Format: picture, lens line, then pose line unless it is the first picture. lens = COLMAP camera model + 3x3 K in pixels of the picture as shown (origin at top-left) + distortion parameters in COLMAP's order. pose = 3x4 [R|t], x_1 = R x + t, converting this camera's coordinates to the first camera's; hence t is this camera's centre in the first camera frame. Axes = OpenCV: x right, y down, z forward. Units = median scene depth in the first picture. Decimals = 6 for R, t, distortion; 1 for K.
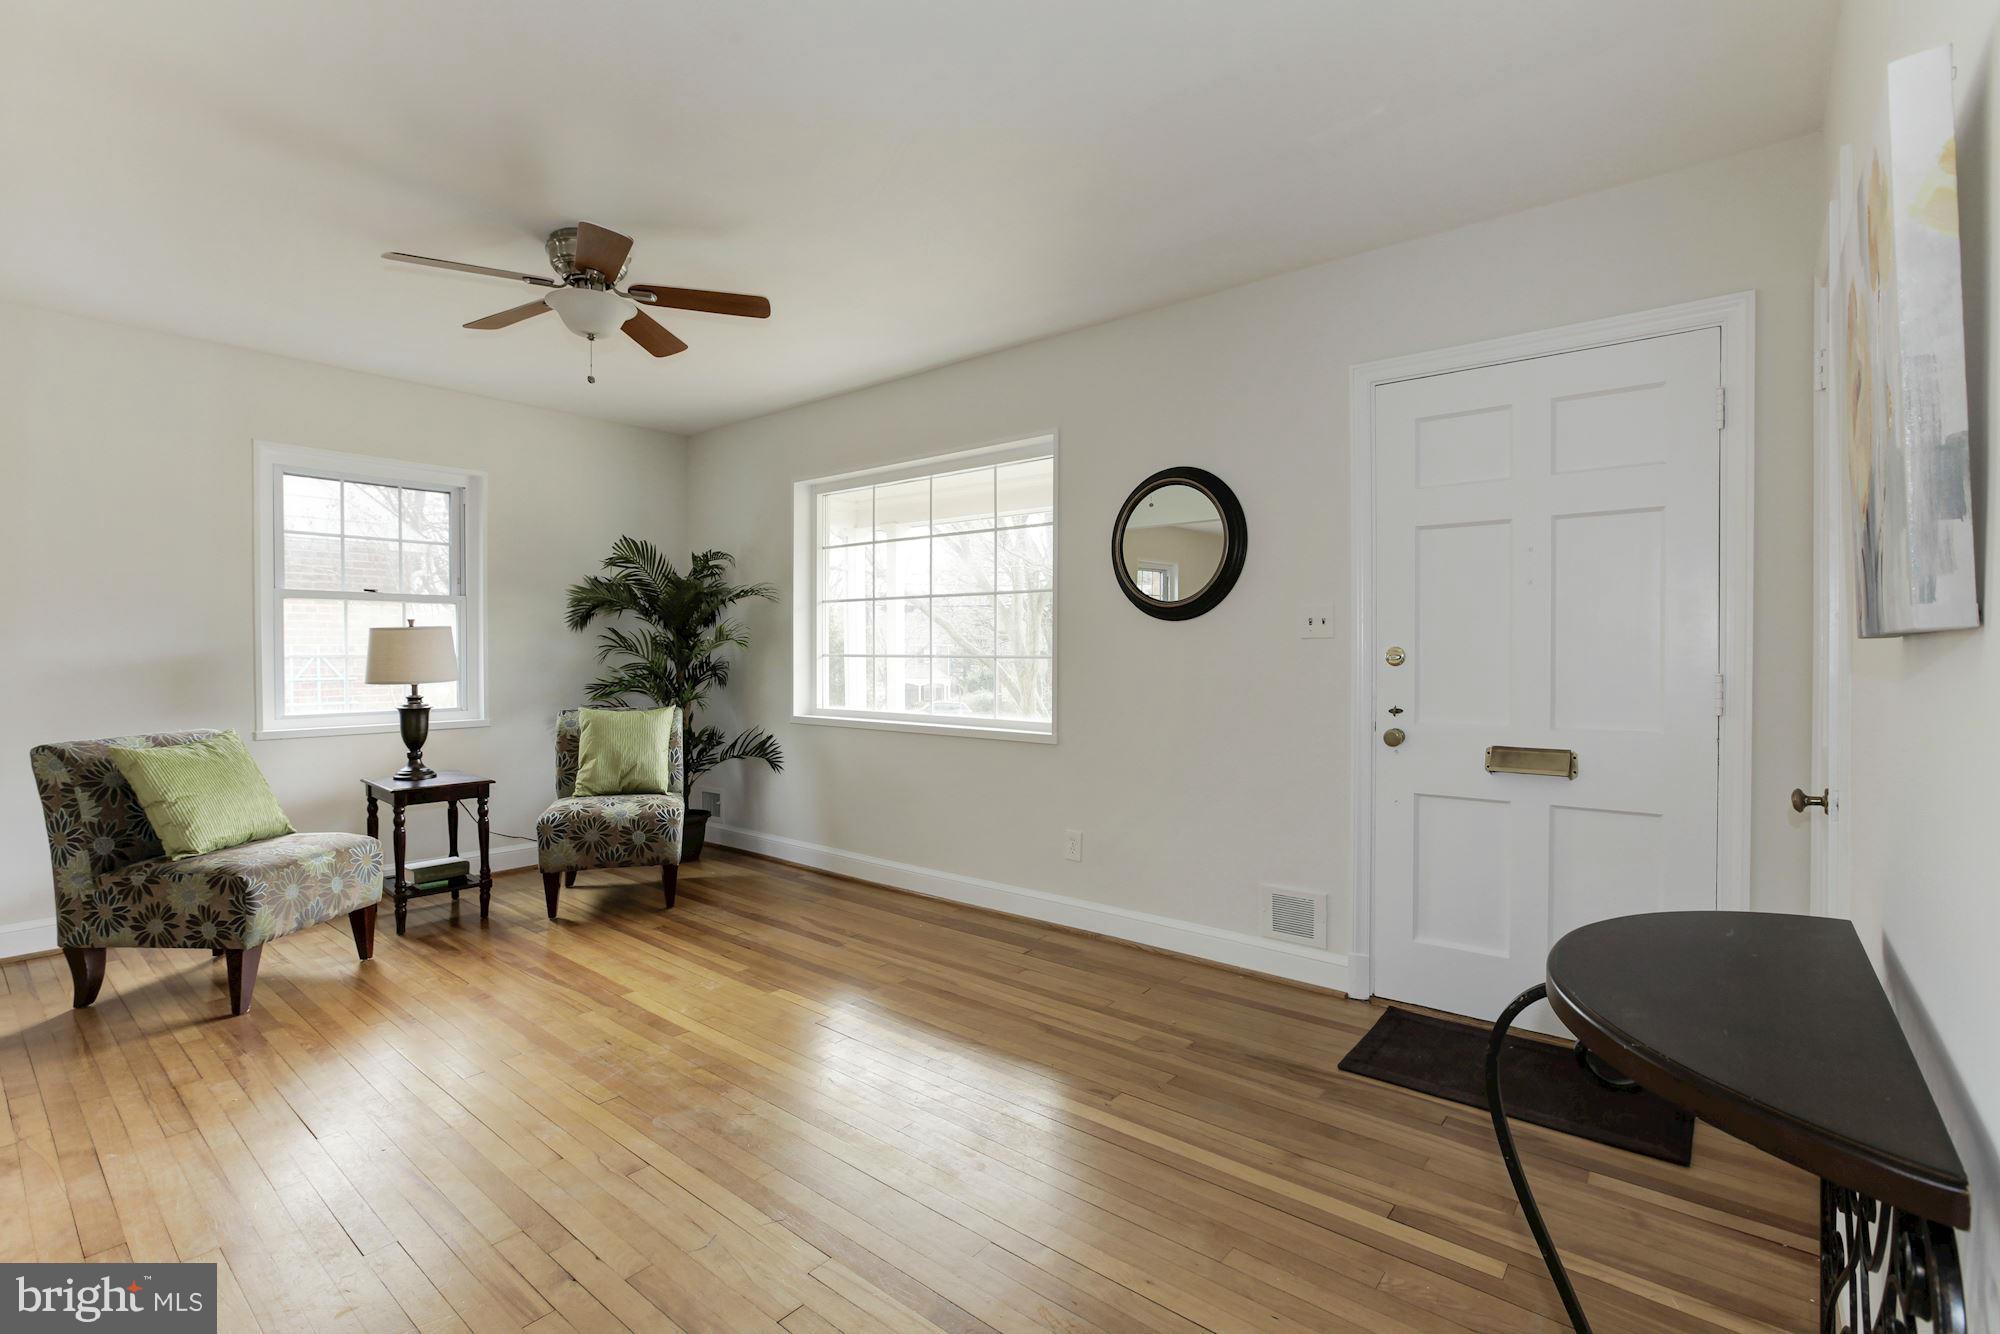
lens RADIAL K [[915.1, 0, 1007.6], [0, 915.1, 646.3], [0, 0, 1]] dist [-0.027836, 0.014691]
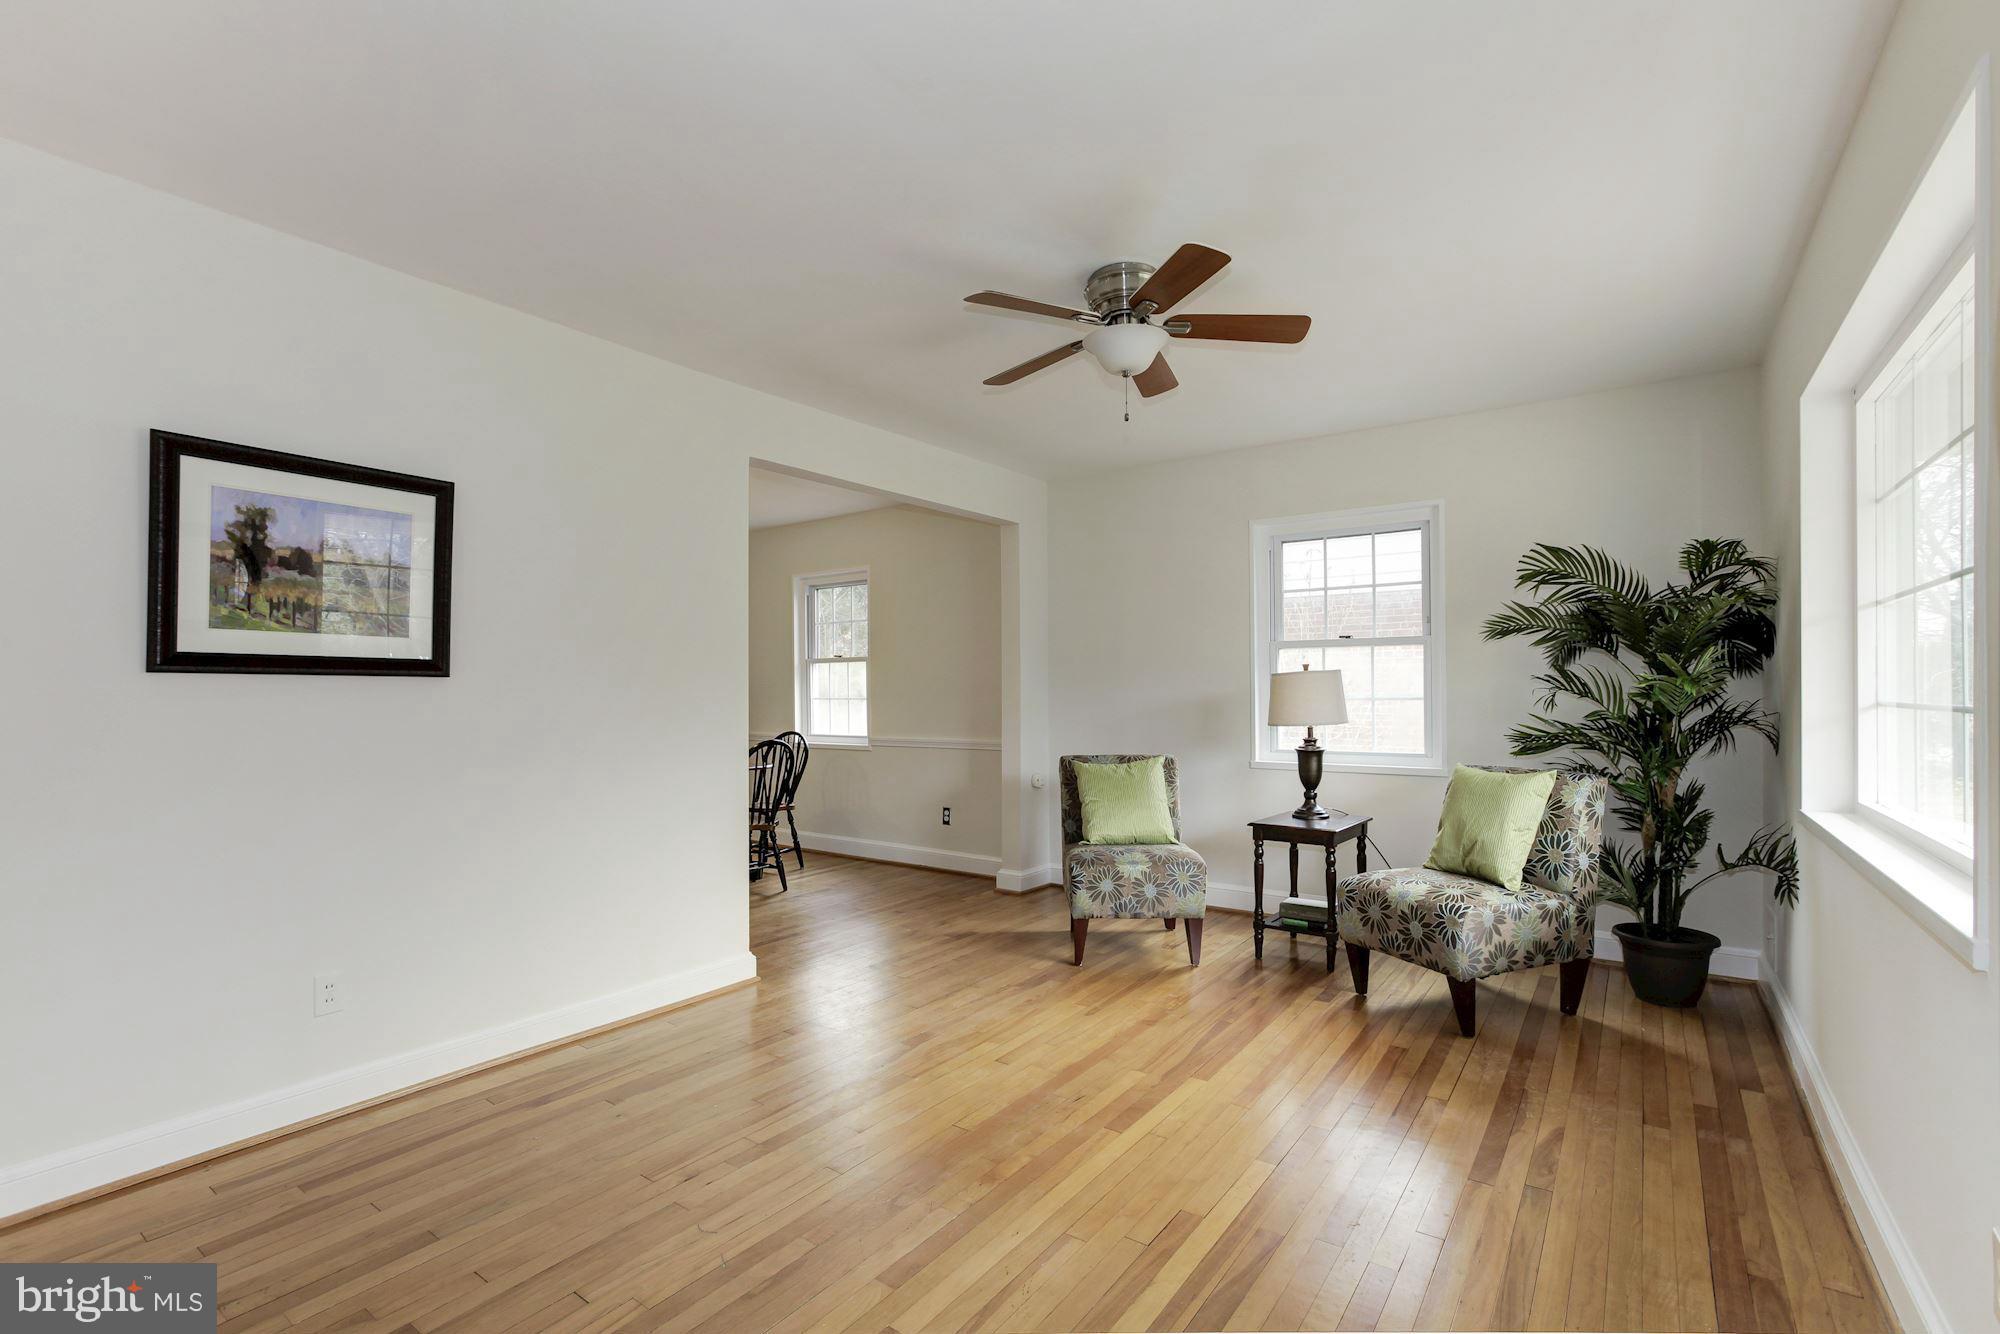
lens RADIAL K [[903.9, 0, 979.0], [0, 903.9, 683.2], [0, 0, 1]] dist [-0.005155, 0.000219]
pose [[0.058250, -0.010887, -0.998243, 0.360226], [0.008828, 0.999907, -0.010390, -0.000435], [0.998263, -0.008208, 0.058341, 0.572069]]
